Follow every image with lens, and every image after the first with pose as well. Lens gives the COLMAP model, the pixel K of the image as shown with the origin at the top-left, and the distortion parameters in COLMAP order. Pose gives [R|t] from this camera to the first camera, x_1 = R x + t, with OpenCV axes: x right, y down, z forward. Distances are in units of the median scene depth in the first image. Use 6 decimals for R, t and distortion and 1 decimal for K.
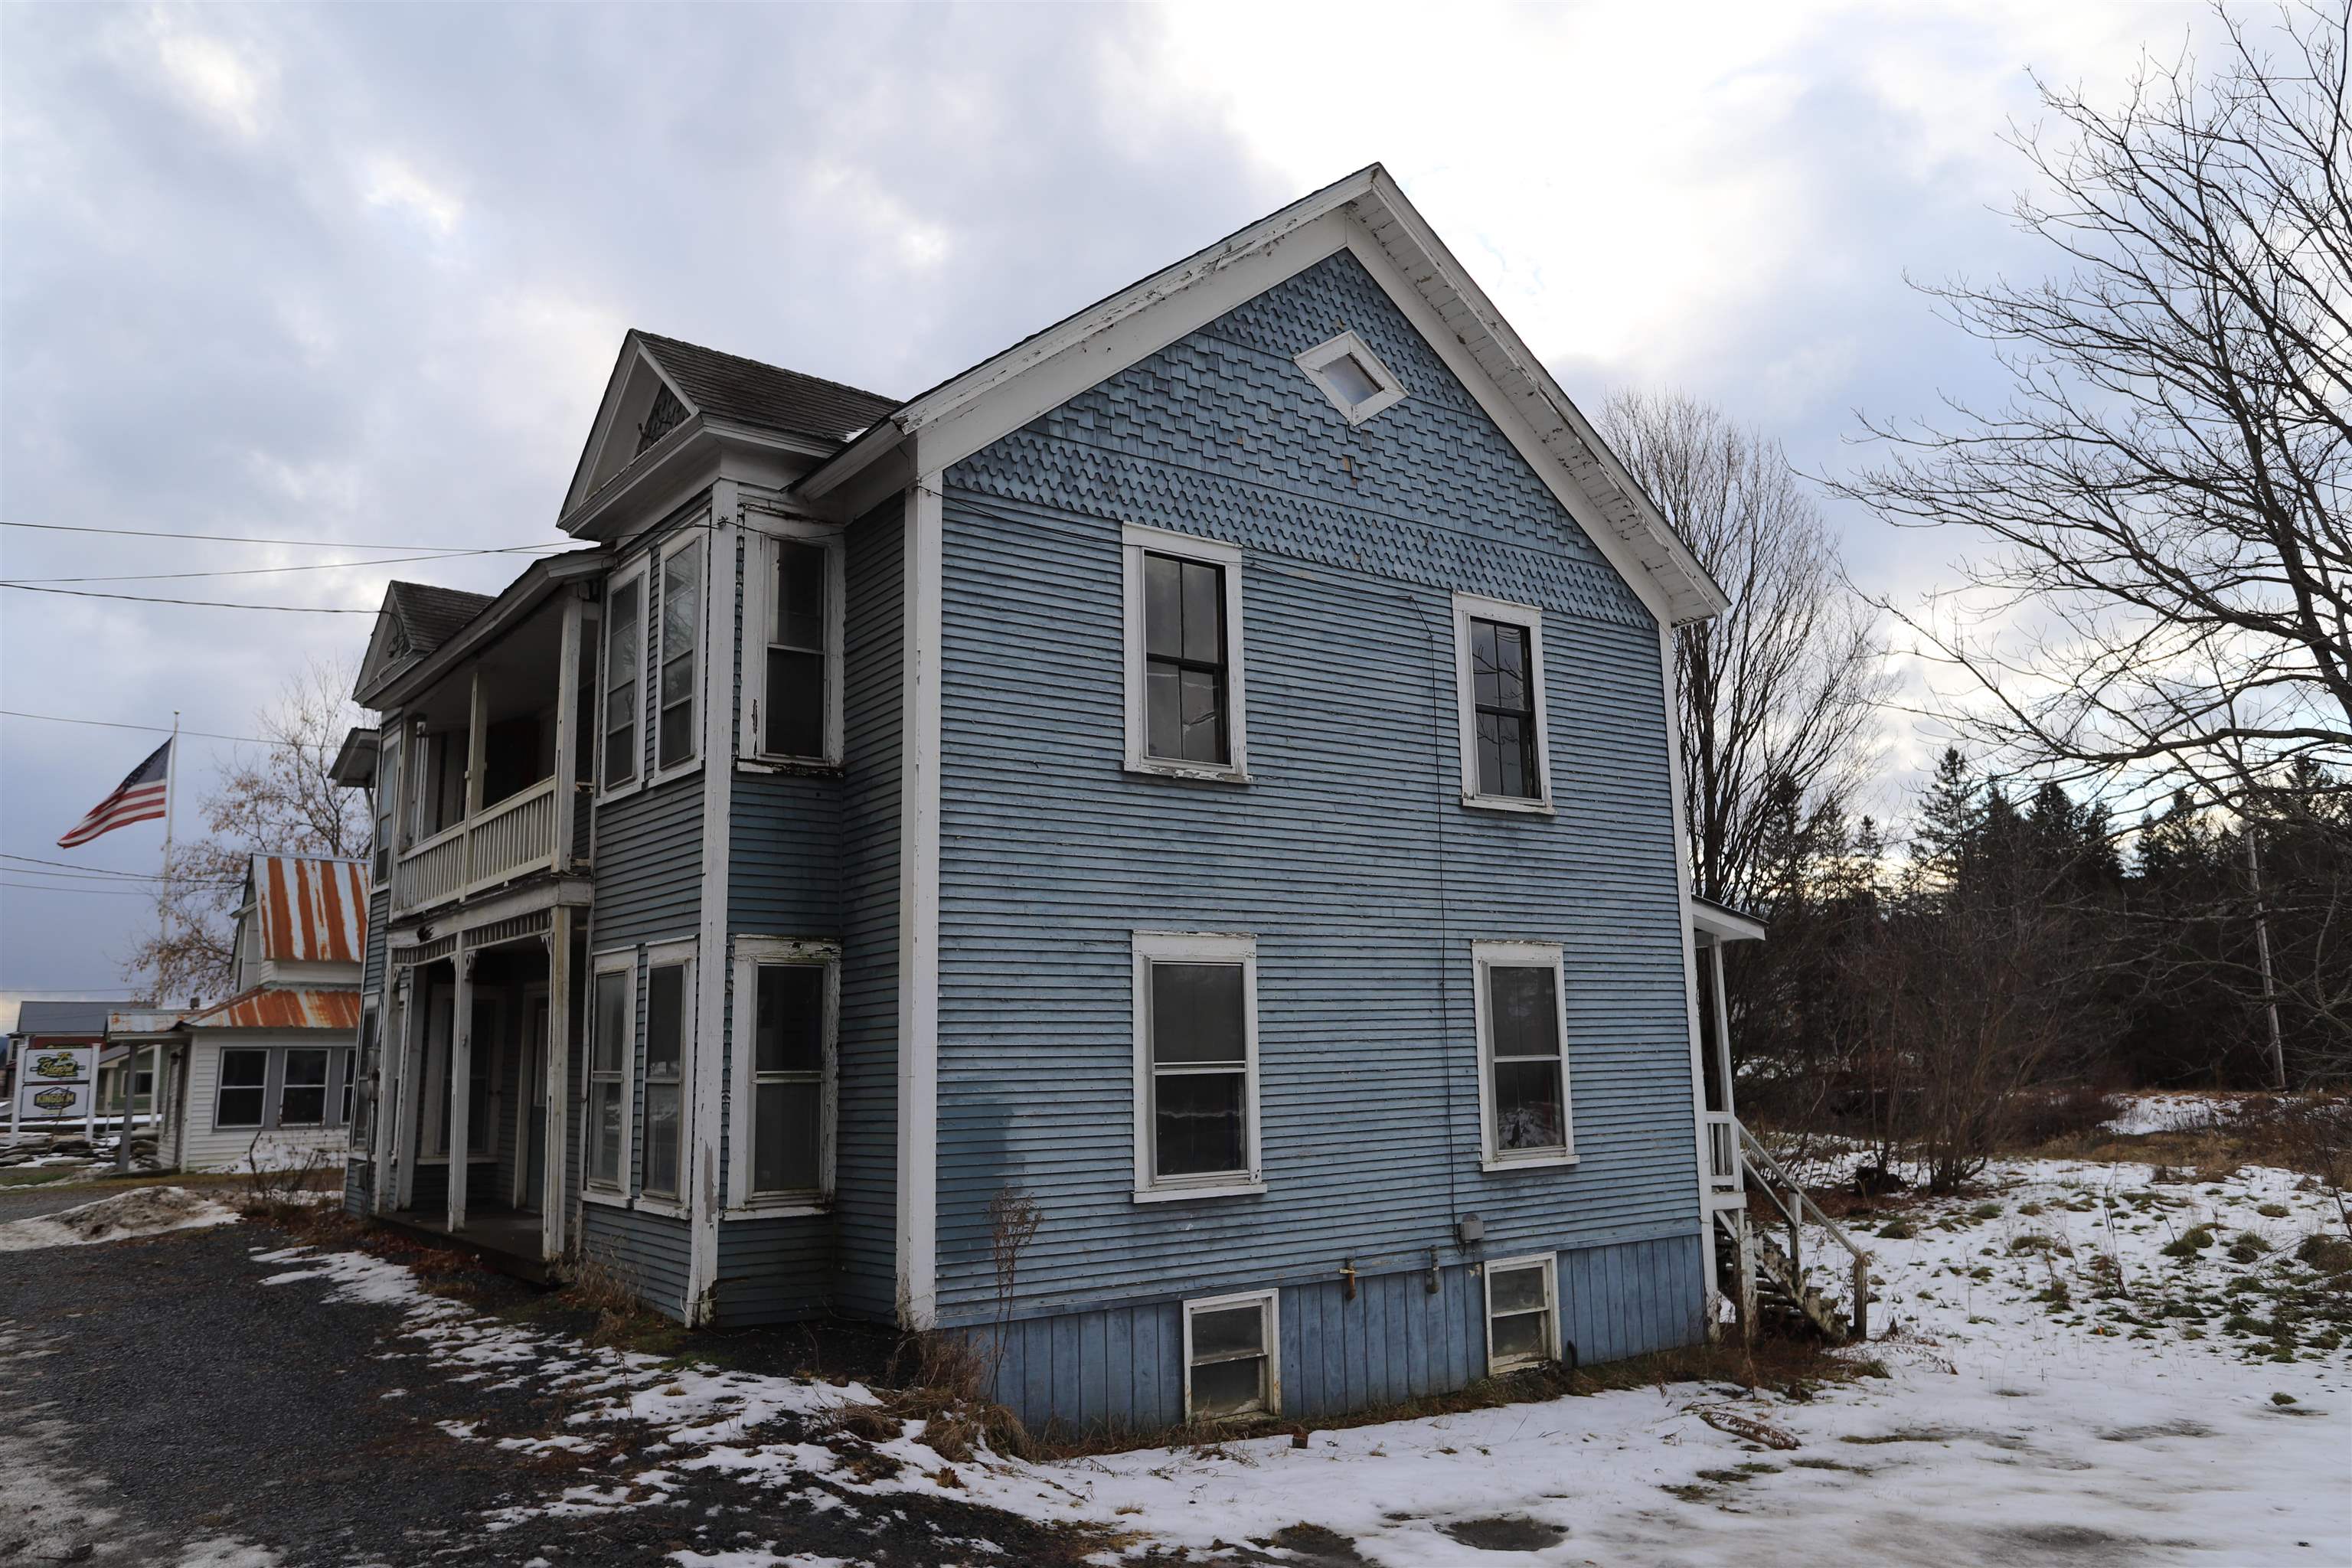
lens RADIAL K [[1706.9, 0, 1176.0], [0, 1706.9, 784.0], [0, 0, 1]] dist [-0.061233, 0.105435]
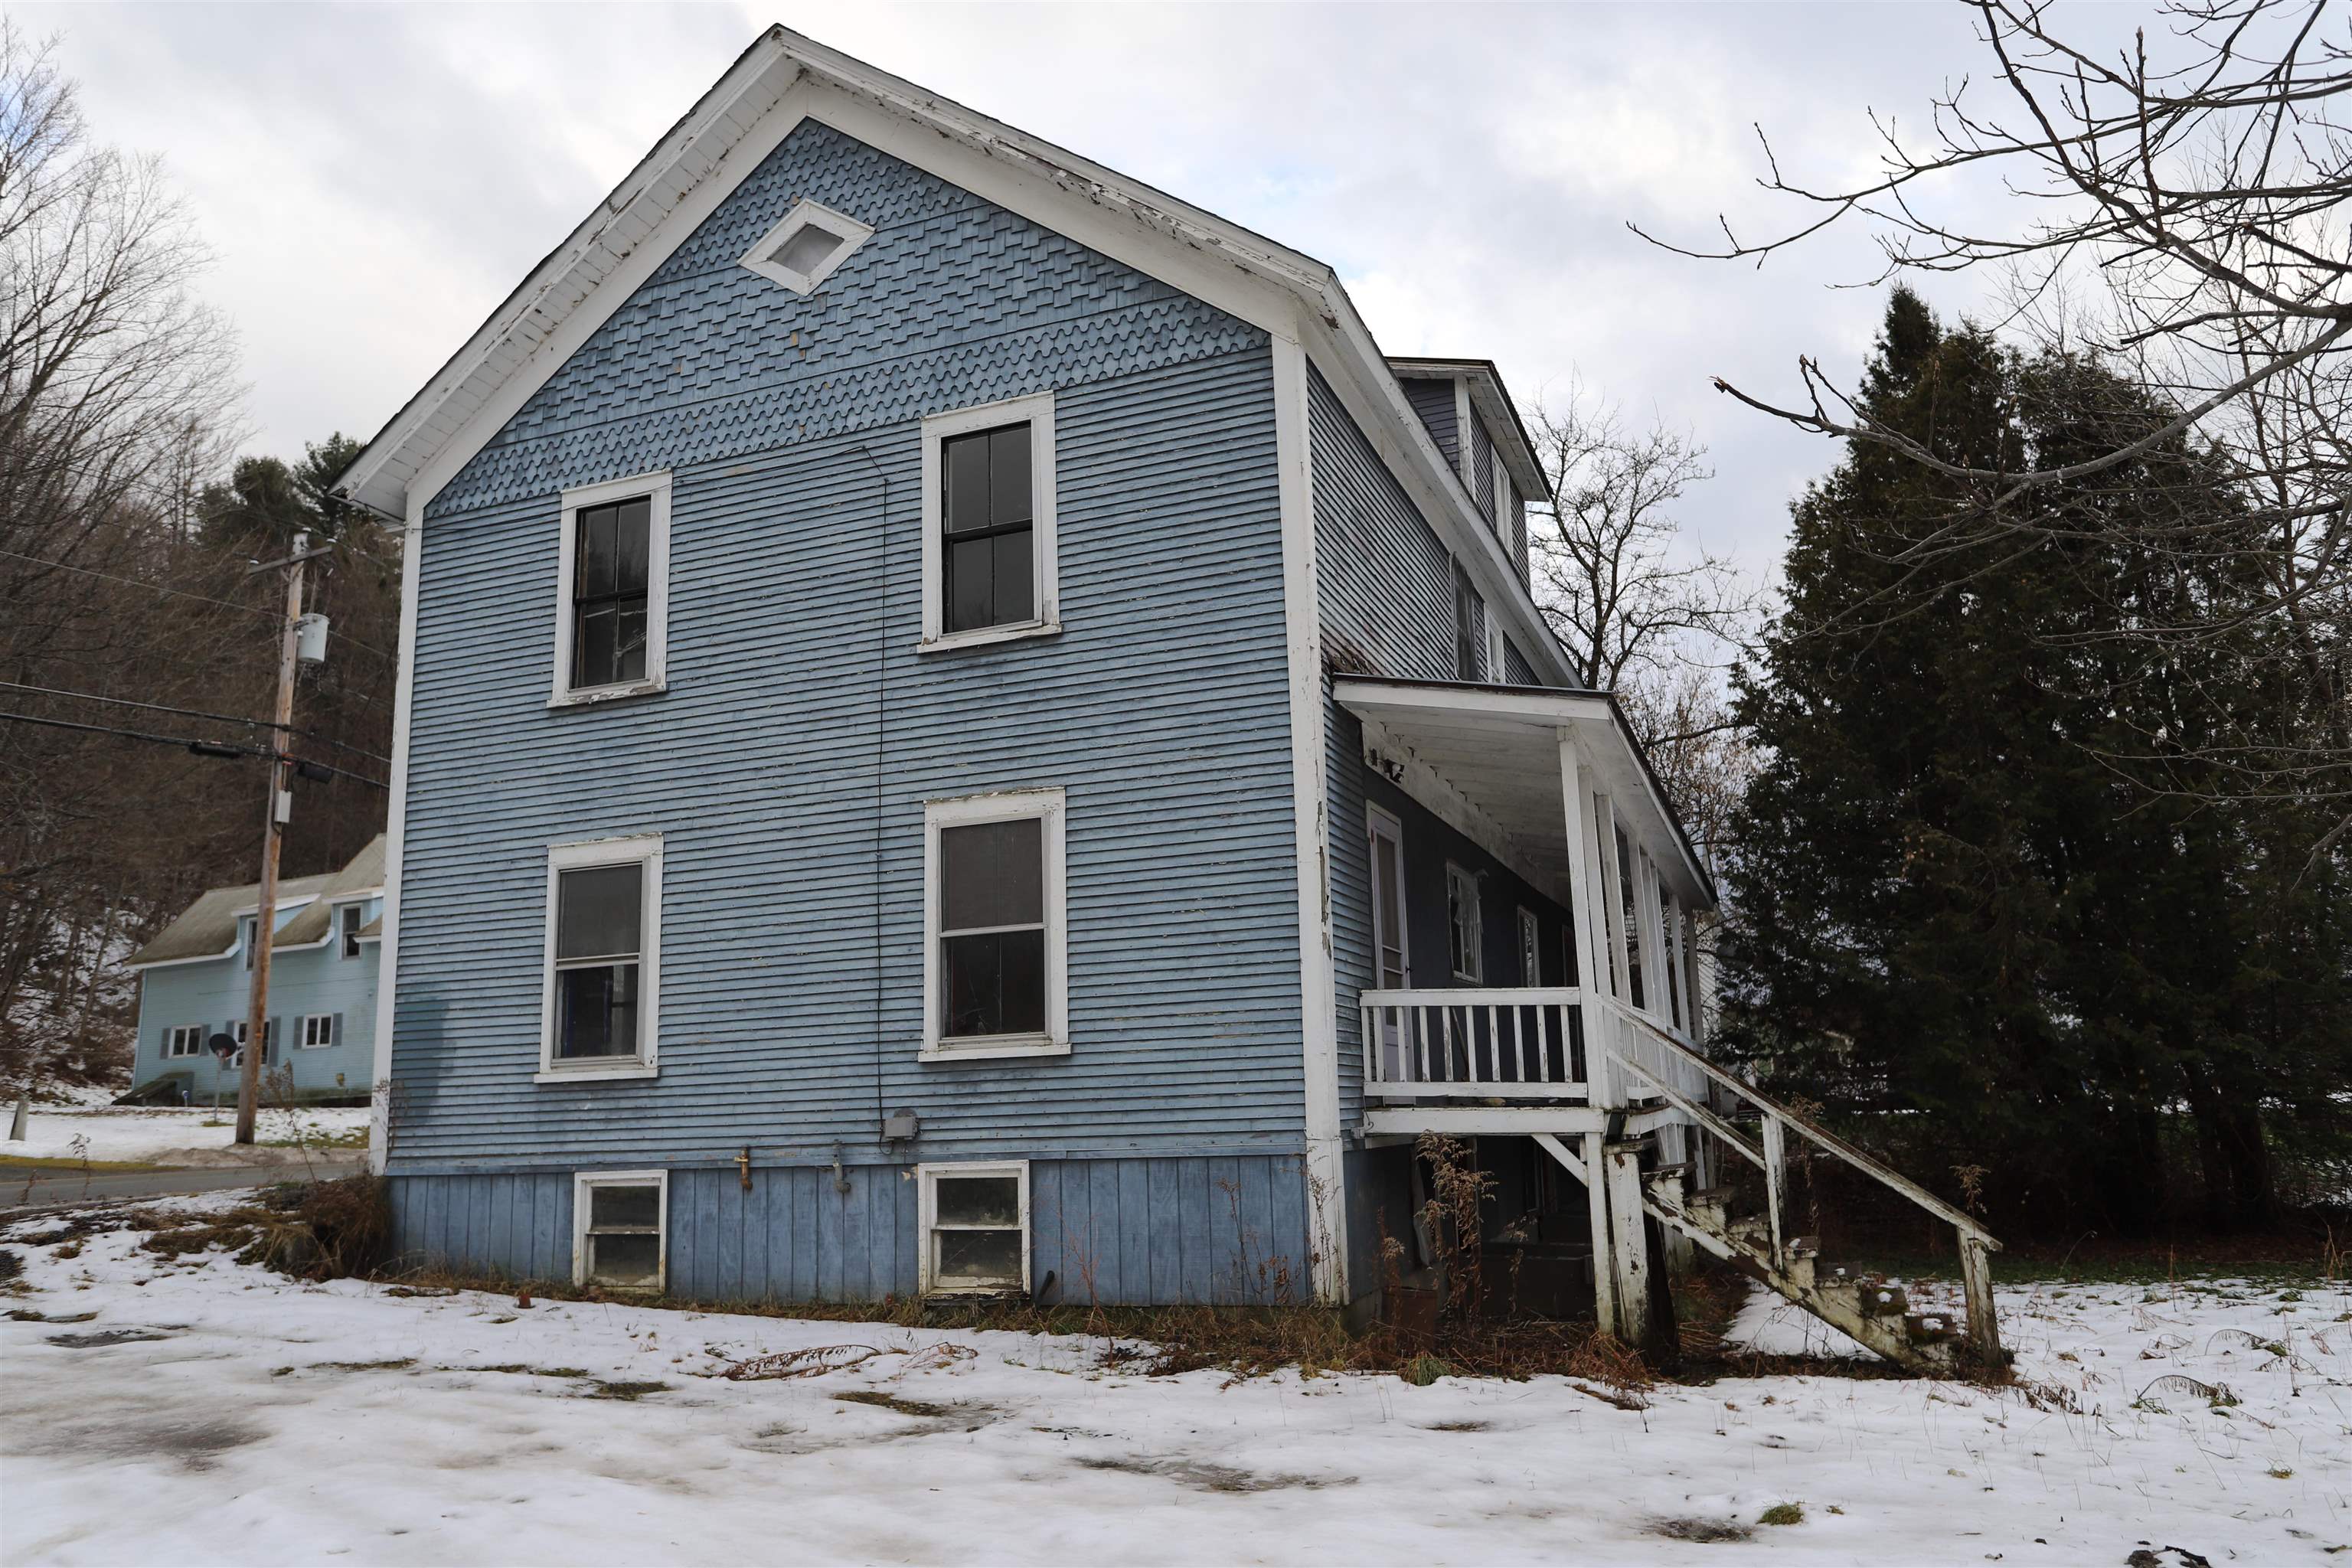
lens RADIAL K [[1706.9, 0, 1176.0], [0, 1706.9, 784.0], [0, 0, 1]] dist [-0.061233, 0.105435]
pose [[0.531462, -0.158661, -0.832091, 1.045806], [0.159937, 0.983429, -0.085365, 0.191154], [0.831847, -0.087714, 0.548031, 0.669356]]
